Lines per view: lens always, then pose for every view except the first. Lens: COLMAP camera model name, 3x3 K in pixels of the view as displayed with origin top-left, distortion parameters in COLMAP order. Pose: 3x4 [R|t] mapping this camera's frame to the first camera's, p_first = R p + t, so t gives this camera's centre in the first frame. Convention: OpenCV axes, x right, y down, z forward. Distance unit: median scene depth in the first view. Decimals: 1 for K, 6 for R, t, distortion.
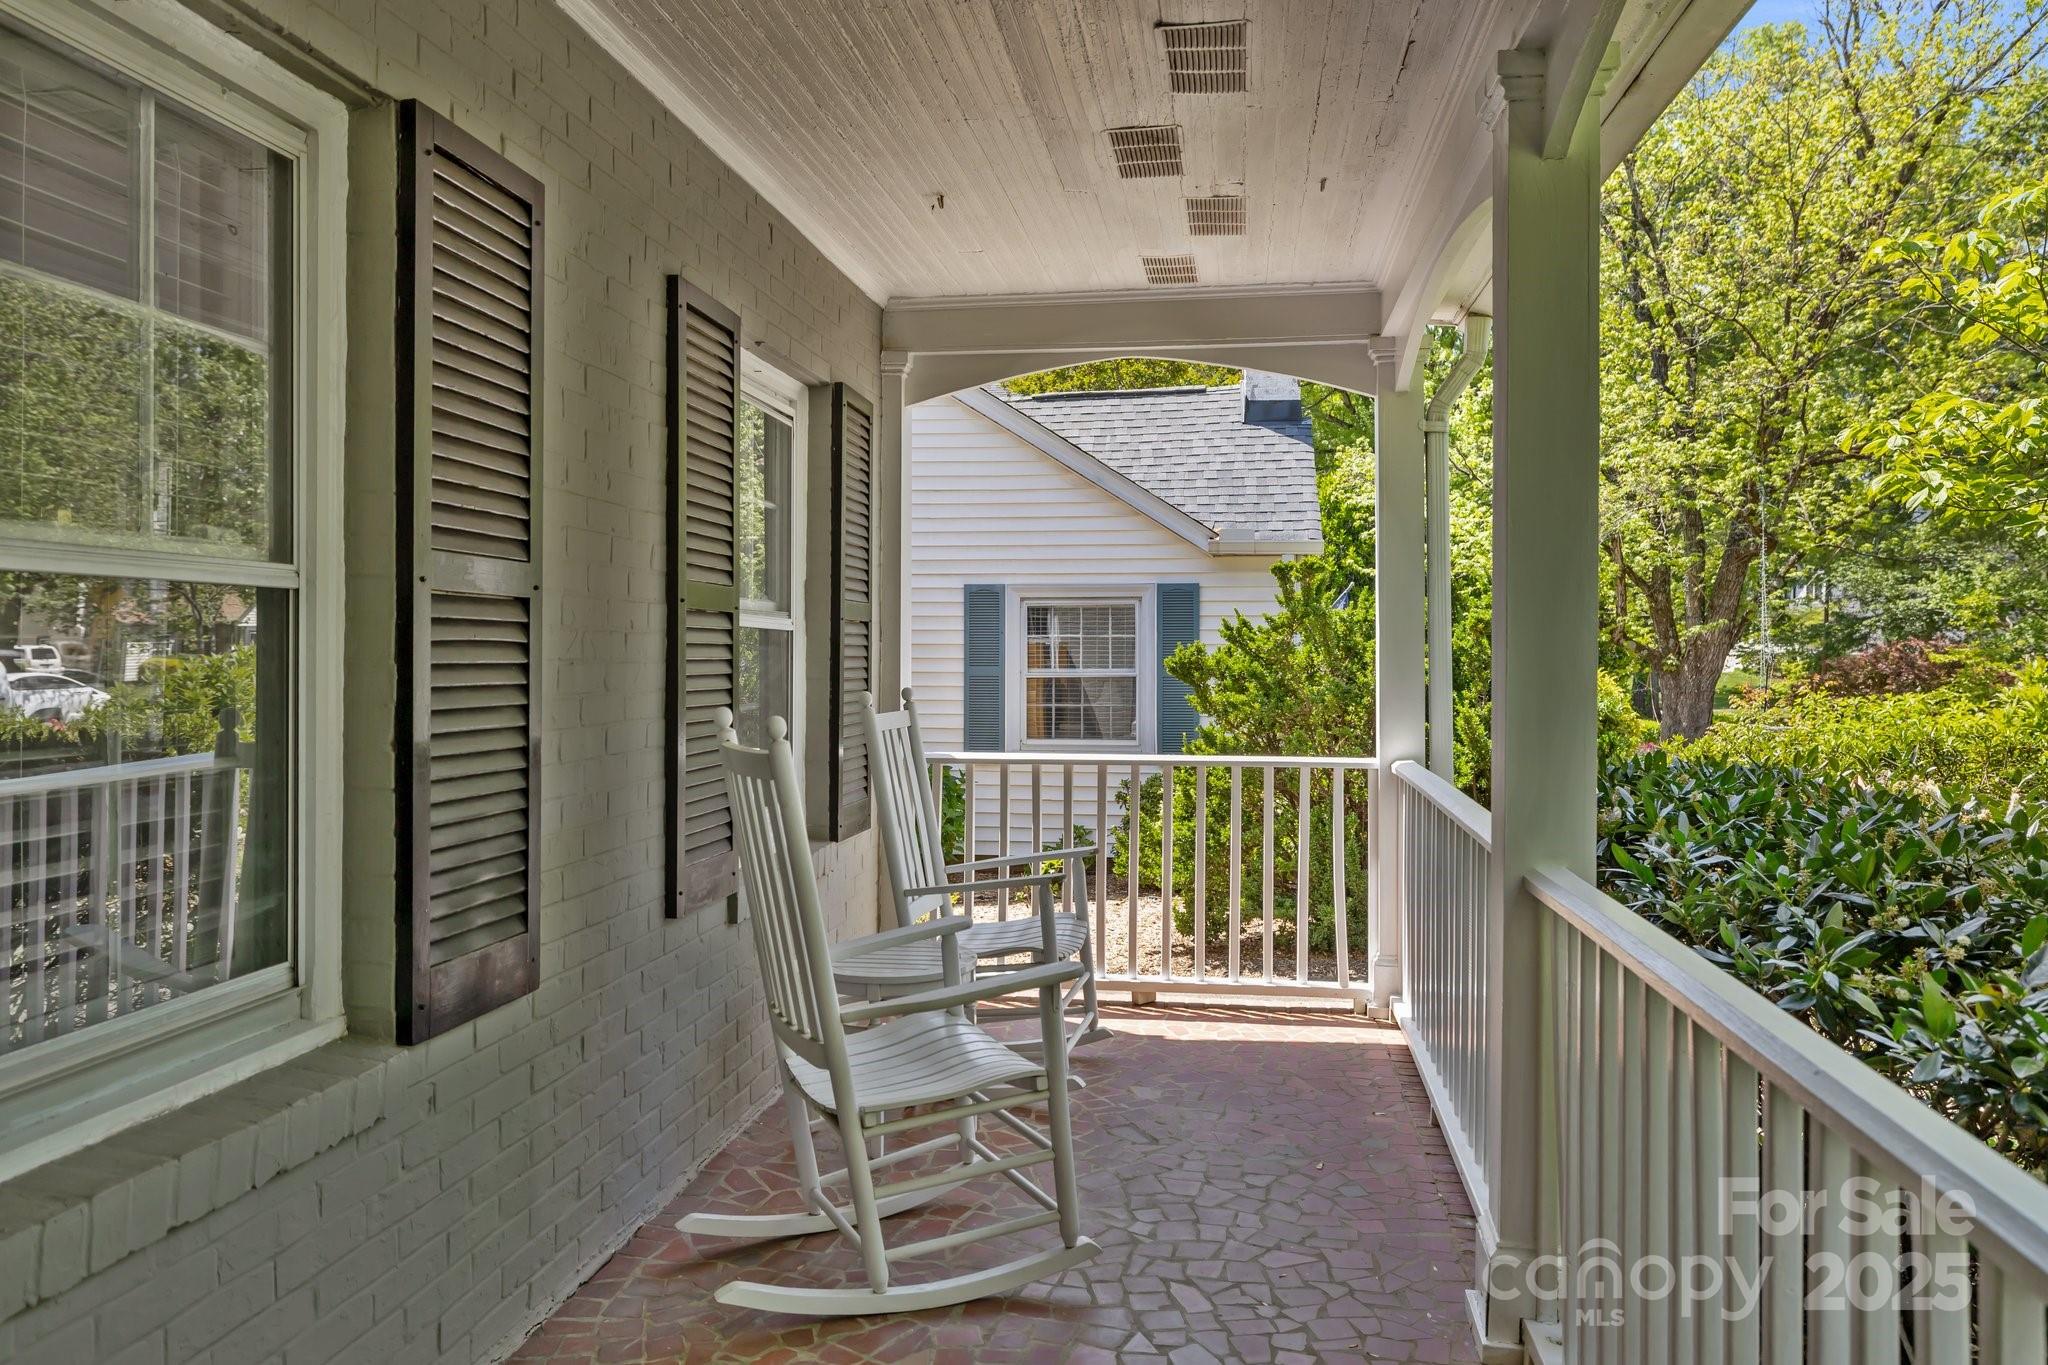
lens RADIAL K [[1480.1, 0, 1024.2], [0, 1480.1, 669.5], [0, 0, 1]] dist [0.012929, 0.000960]
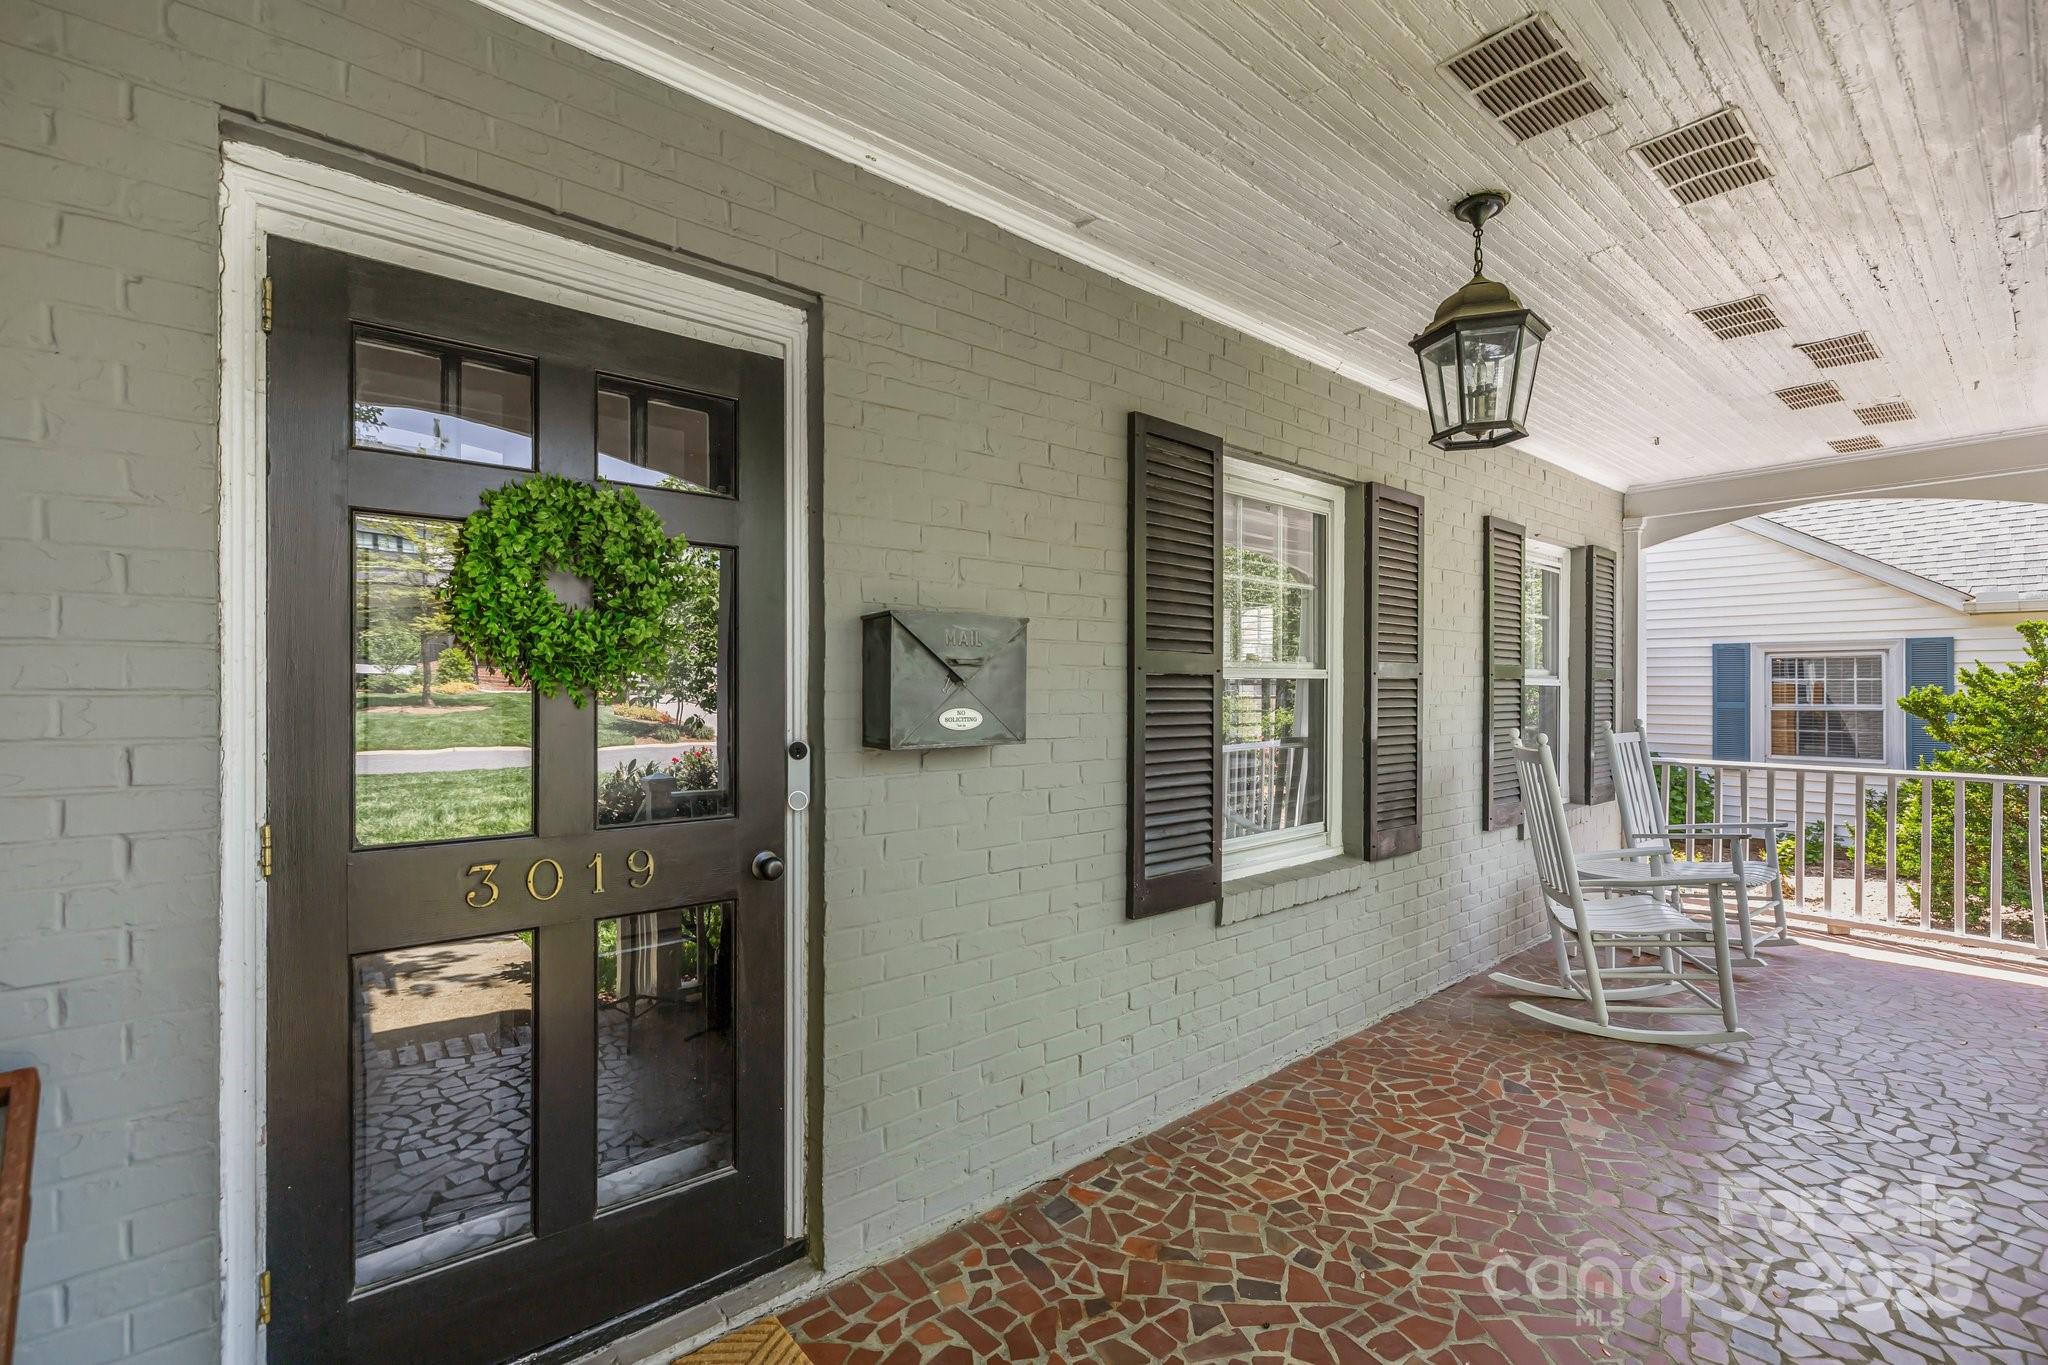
lens RADIAL K [[876.4, 0, 984.5], [0, 876.4, 687.0], [0, 0, 1]] dist [-0.004630, -0.000357]
pose [[0.731015, -0.002035, -0.682358, 0.077536], [-0.006125, 0.999936, -0.009544, -0.013952], [0.682334, 0.011157, 0.730956, -0.342524]]
